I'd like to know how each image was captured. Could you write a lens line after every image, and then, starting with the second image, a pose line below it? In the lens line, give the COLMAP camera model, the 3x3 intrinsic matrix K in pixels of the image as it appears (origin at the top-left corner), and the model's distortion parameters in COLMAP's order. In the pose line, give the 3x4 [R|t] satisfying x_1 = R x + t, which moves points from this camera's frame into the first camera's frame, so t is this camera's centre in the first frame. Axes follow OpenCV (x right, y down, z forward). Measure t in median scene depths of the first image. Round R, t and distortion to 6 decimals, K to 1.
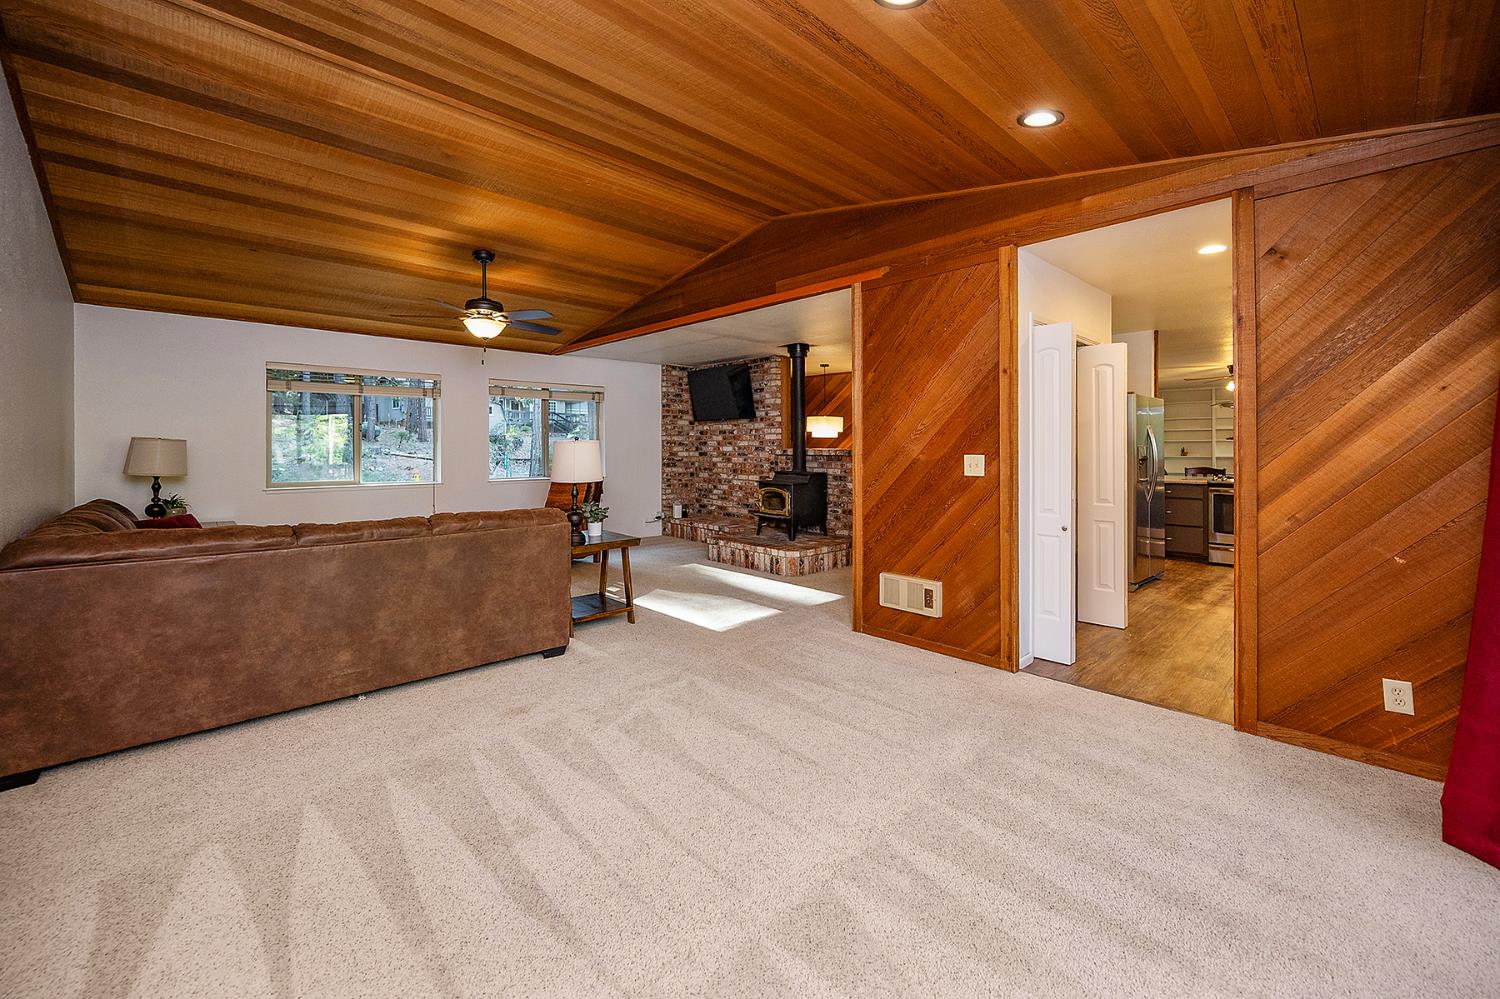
lens RADIAL K [[610.8, 0, 757.2], [0, 610.8, 451.3], [0, 0, 1]] dist [0.001051, 0.000110]
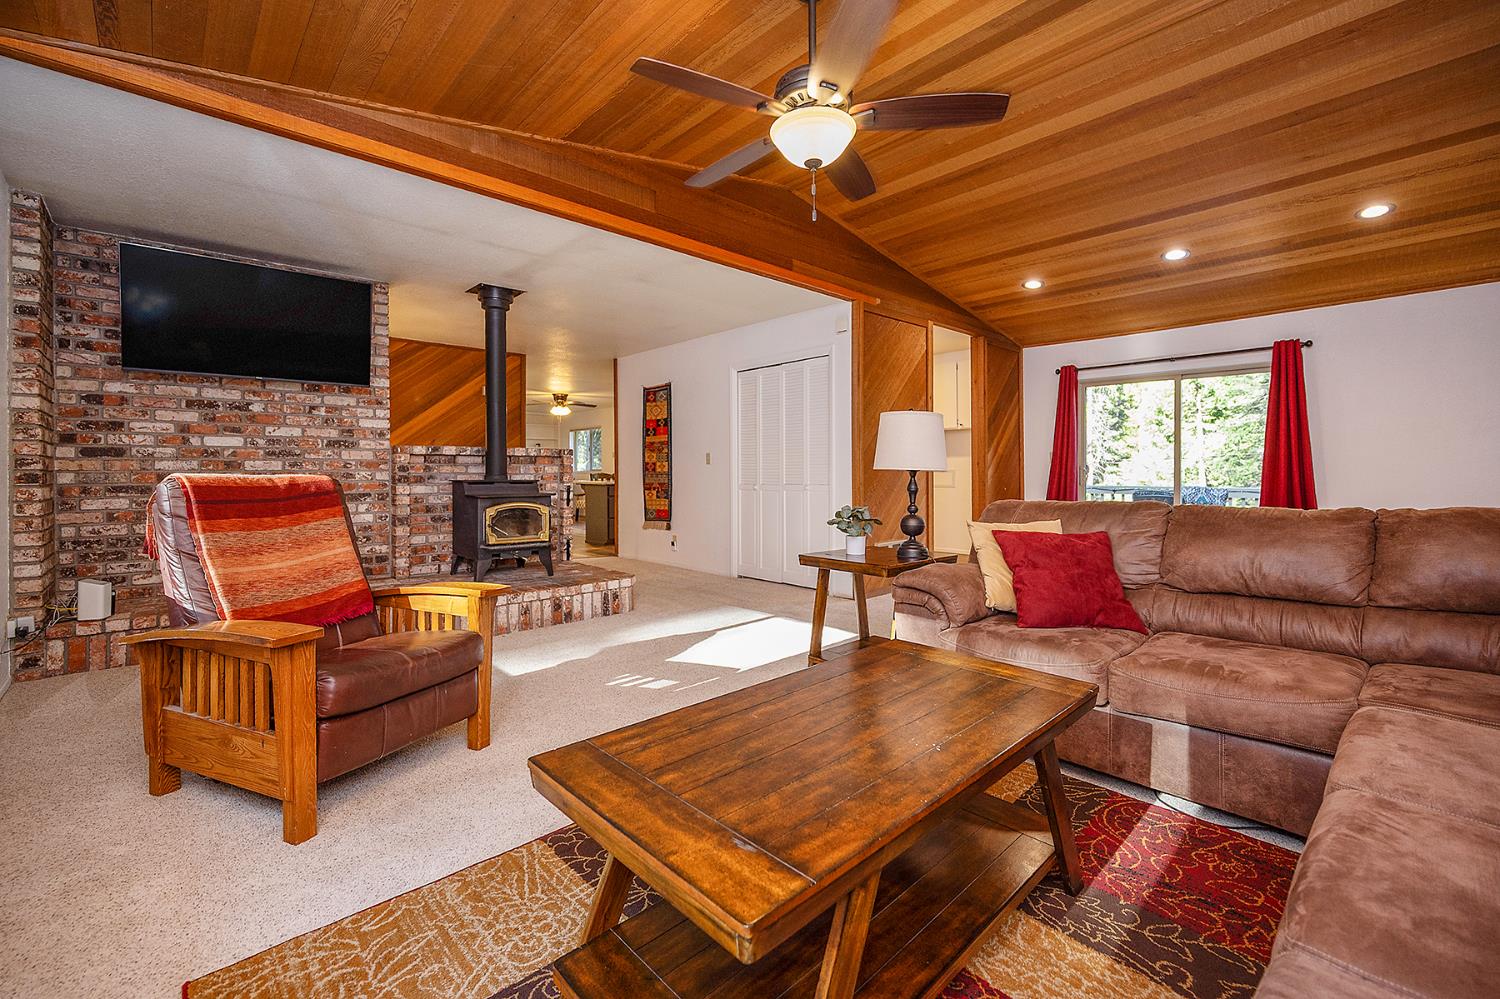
lens RADIAL K [[627.3, 0, 750.8], [0, 627.3, 475.2], [0, 0, 1]] dist [0.000388, 0.000056]
pose [[0.016426, -0.007341, 0.999838, -0.519802], [0.012109, 0.999901, 0.007142, 0.022859], [-0.999792, 0.011990, 0.016514, 0.596065]]
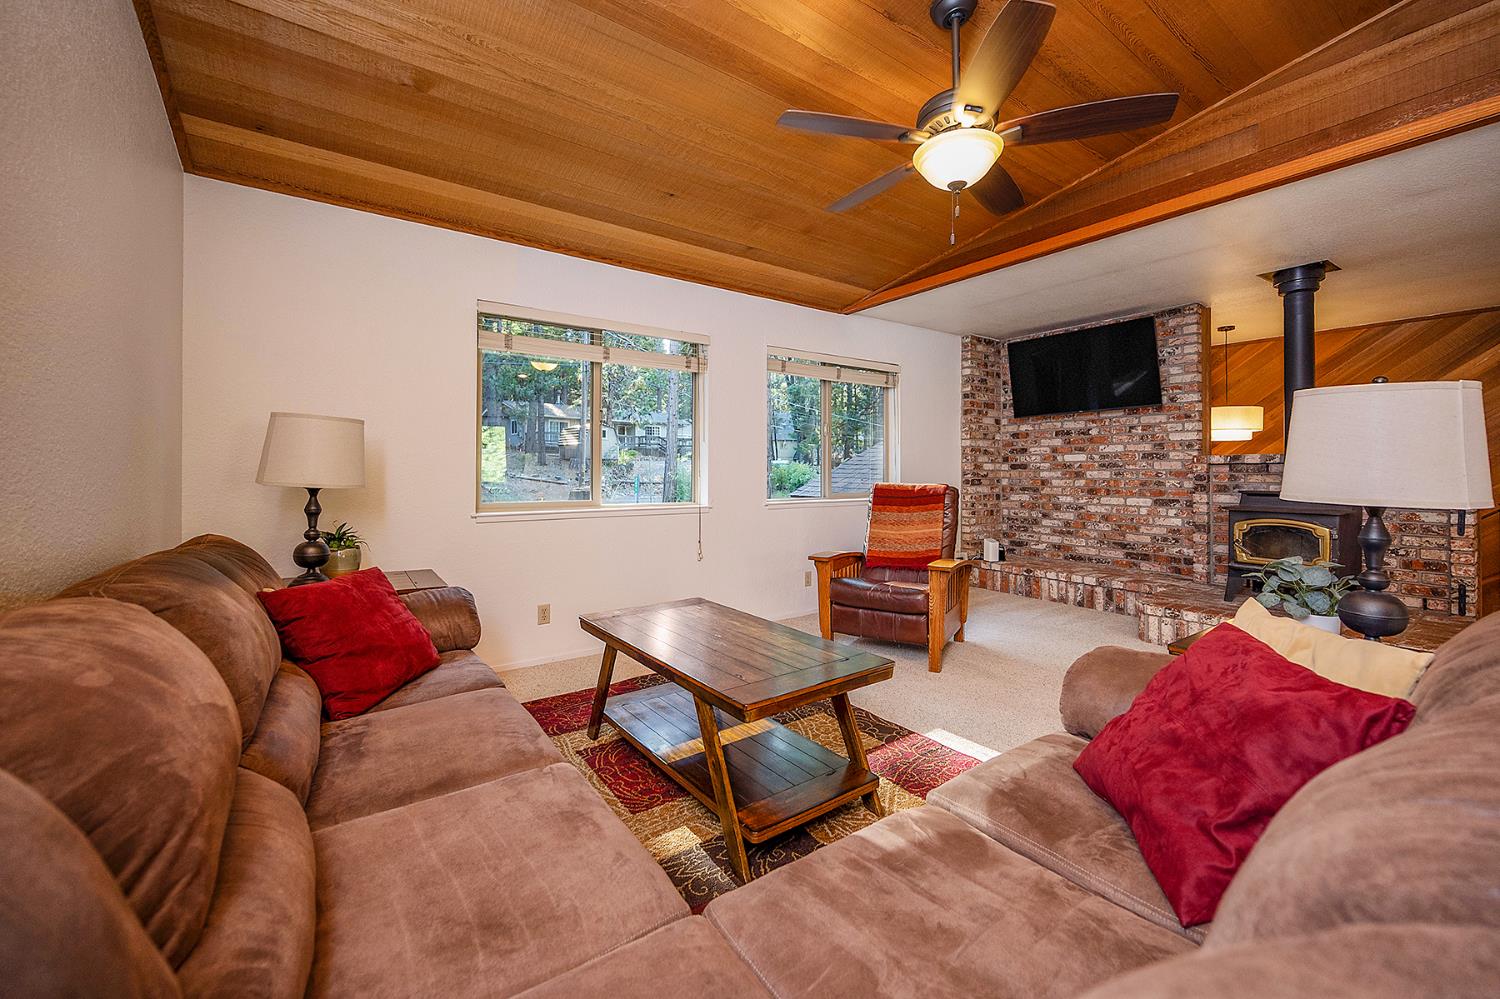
lens RADIAL K [[599.1, 0, 746.1], [0, 599.1, 471.2], [0, 0, 1]] dist [-0.000742, -0.000035]
pose [[0.988681, -0.000266, -0.150031, -0.303843], [-0.001169, 0.999954, -0.009478, 0.016962], [0.150027, 0.009546, 0.988636, 0.308998]]
